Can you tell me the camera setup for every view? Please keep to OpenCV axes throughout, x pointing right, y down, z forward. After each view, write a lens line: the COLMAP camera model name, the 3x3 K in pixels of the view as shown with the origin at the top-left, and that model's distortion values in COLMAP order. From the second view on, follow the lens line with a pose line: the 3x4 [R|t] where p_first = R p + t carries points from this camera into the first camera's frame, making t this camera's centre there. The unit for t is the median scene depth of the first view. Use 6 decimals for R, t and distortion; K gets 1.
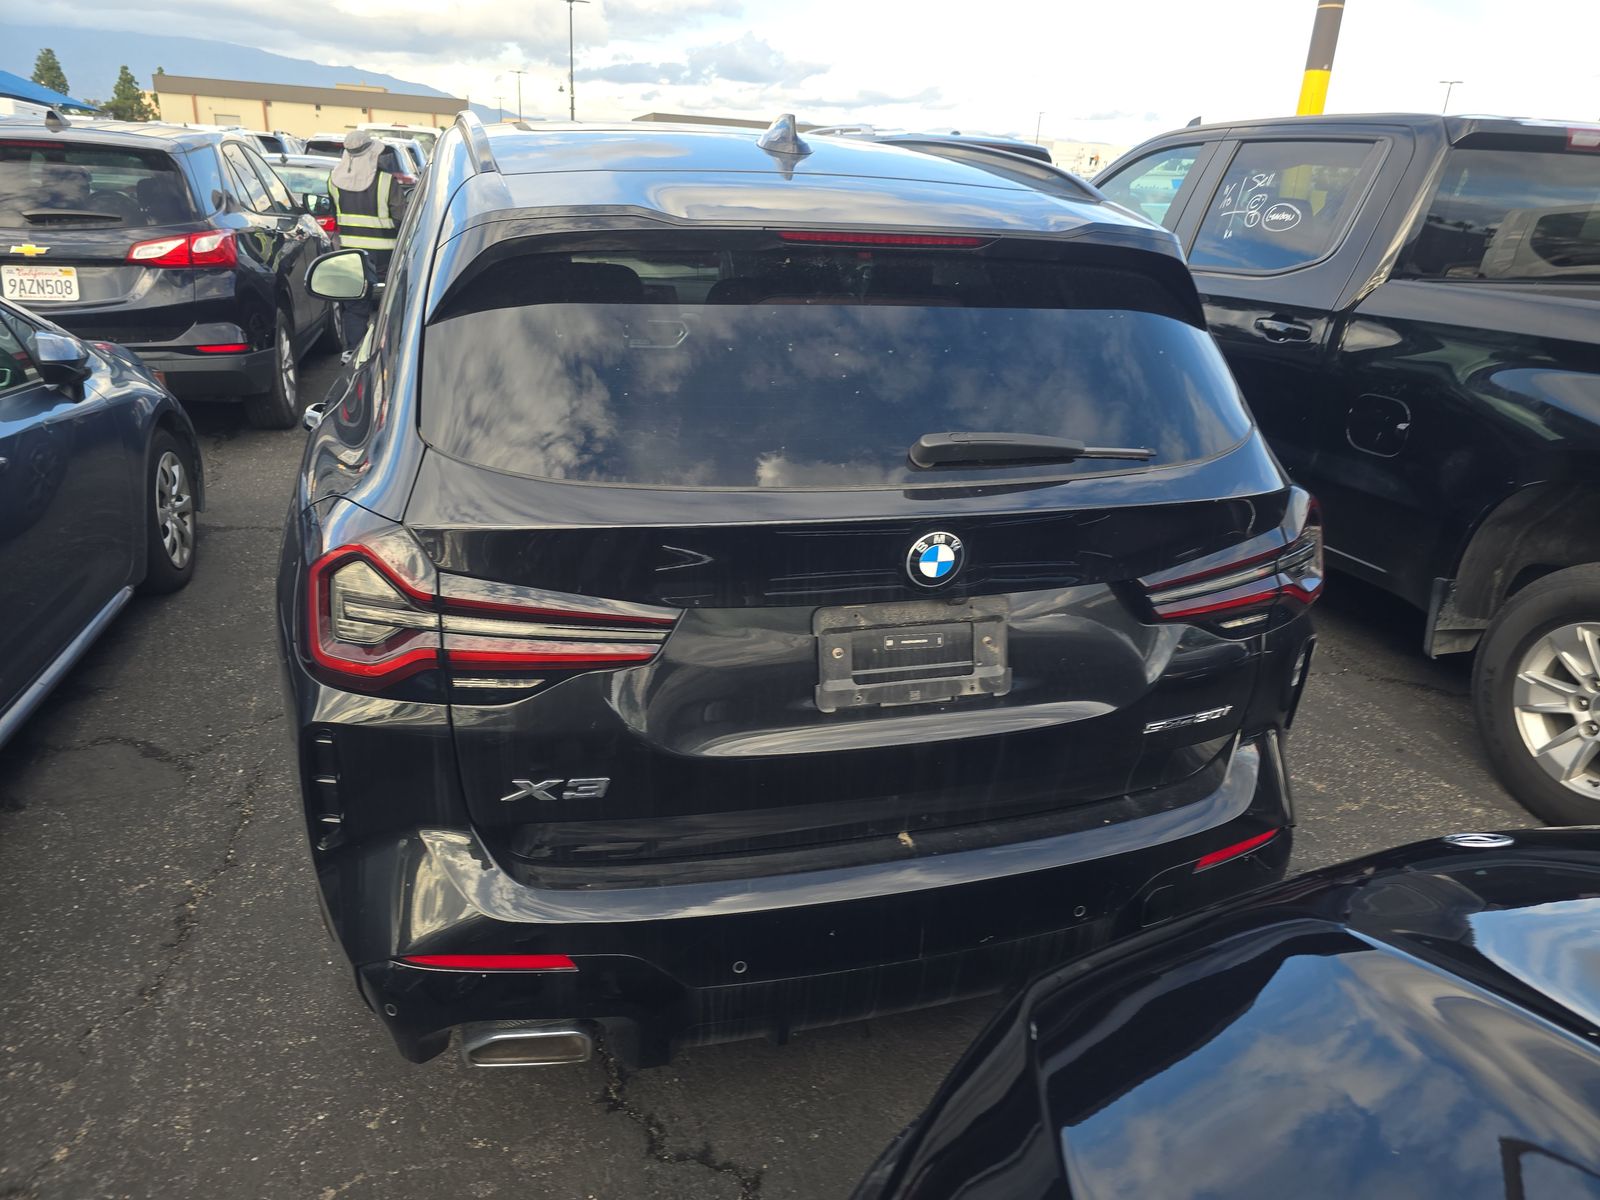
lens RADIAL K [[1038.8, 0, 799.9], [0, 1038.8, 591.7], [0, 0, 1]] dist [0.041255, -0.019070]
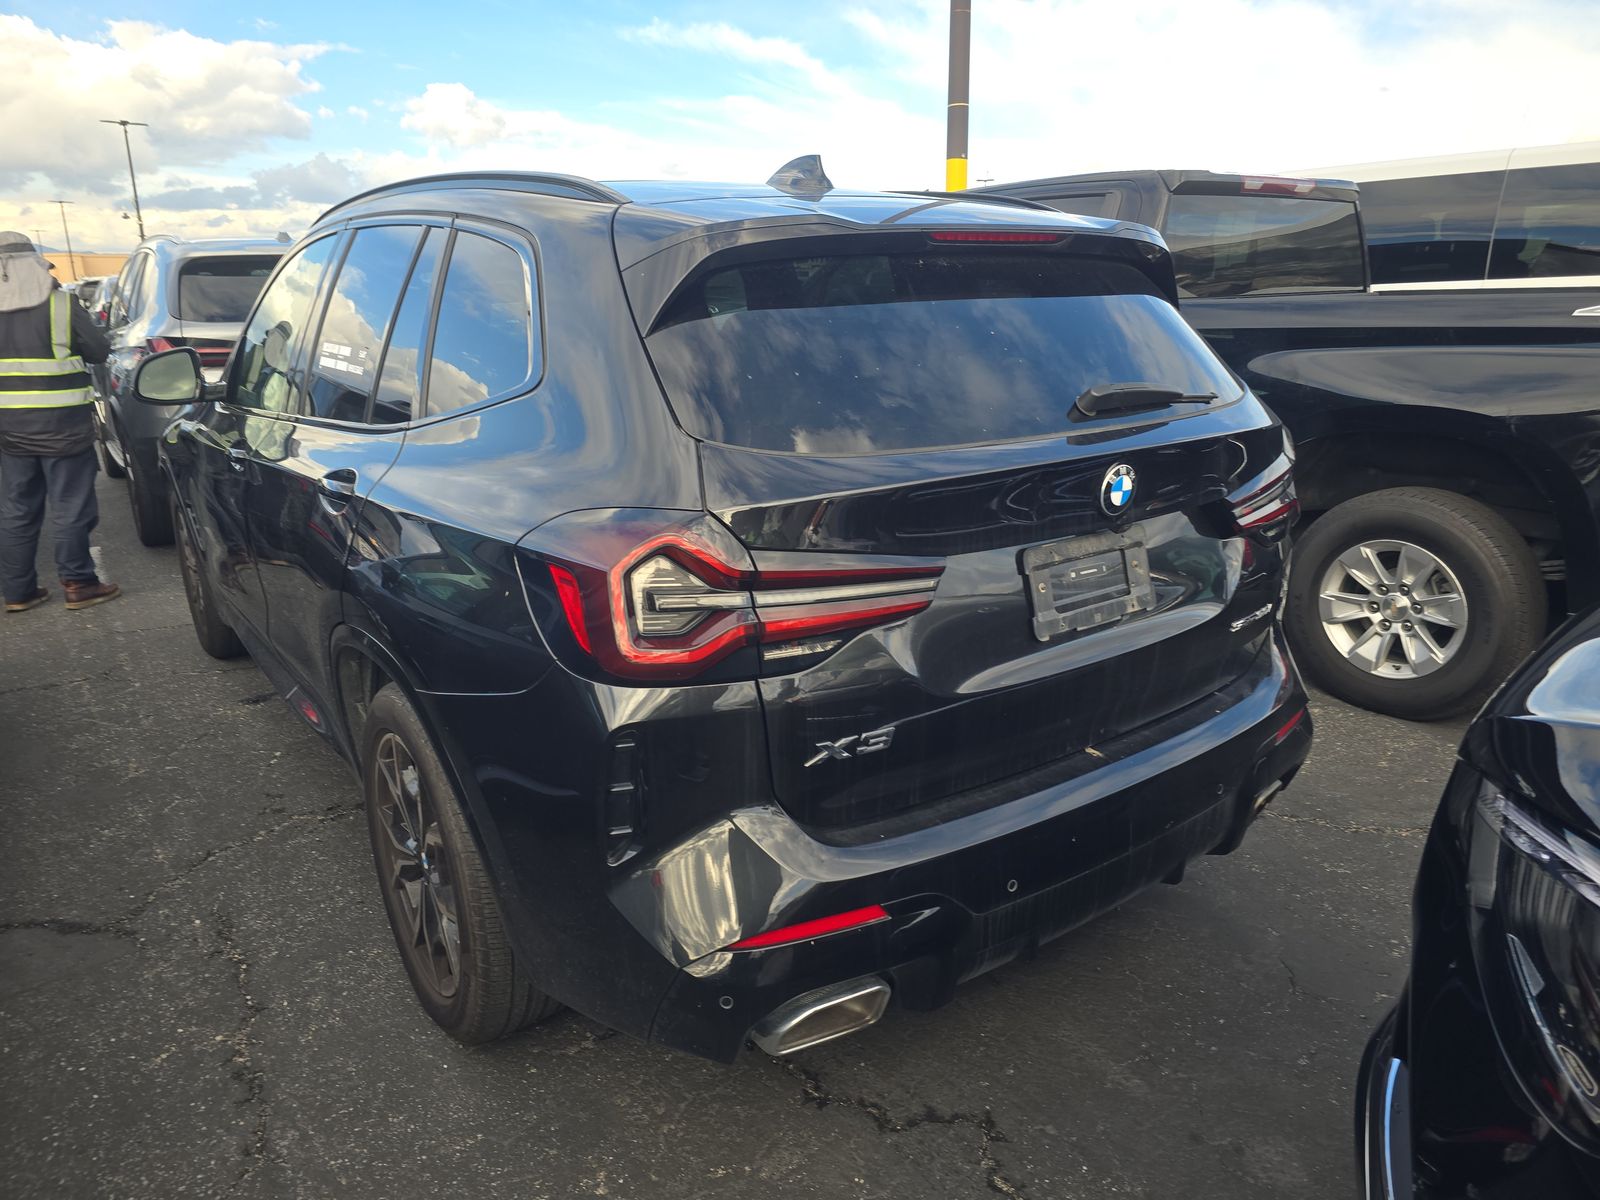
lens RADIAL K [[1038.8, 0, 807.4], [0, 1038.8, 590.8], [0, 0, 1]] dist [0.041255, -0.019070]
pose [[0.943542, -0.152628, 0.293994, -0.517460], [0.177221, 0.982416, -0.058749, 0.080418], [-0.279857, 0.107534, 0.954000, -0.012092]]
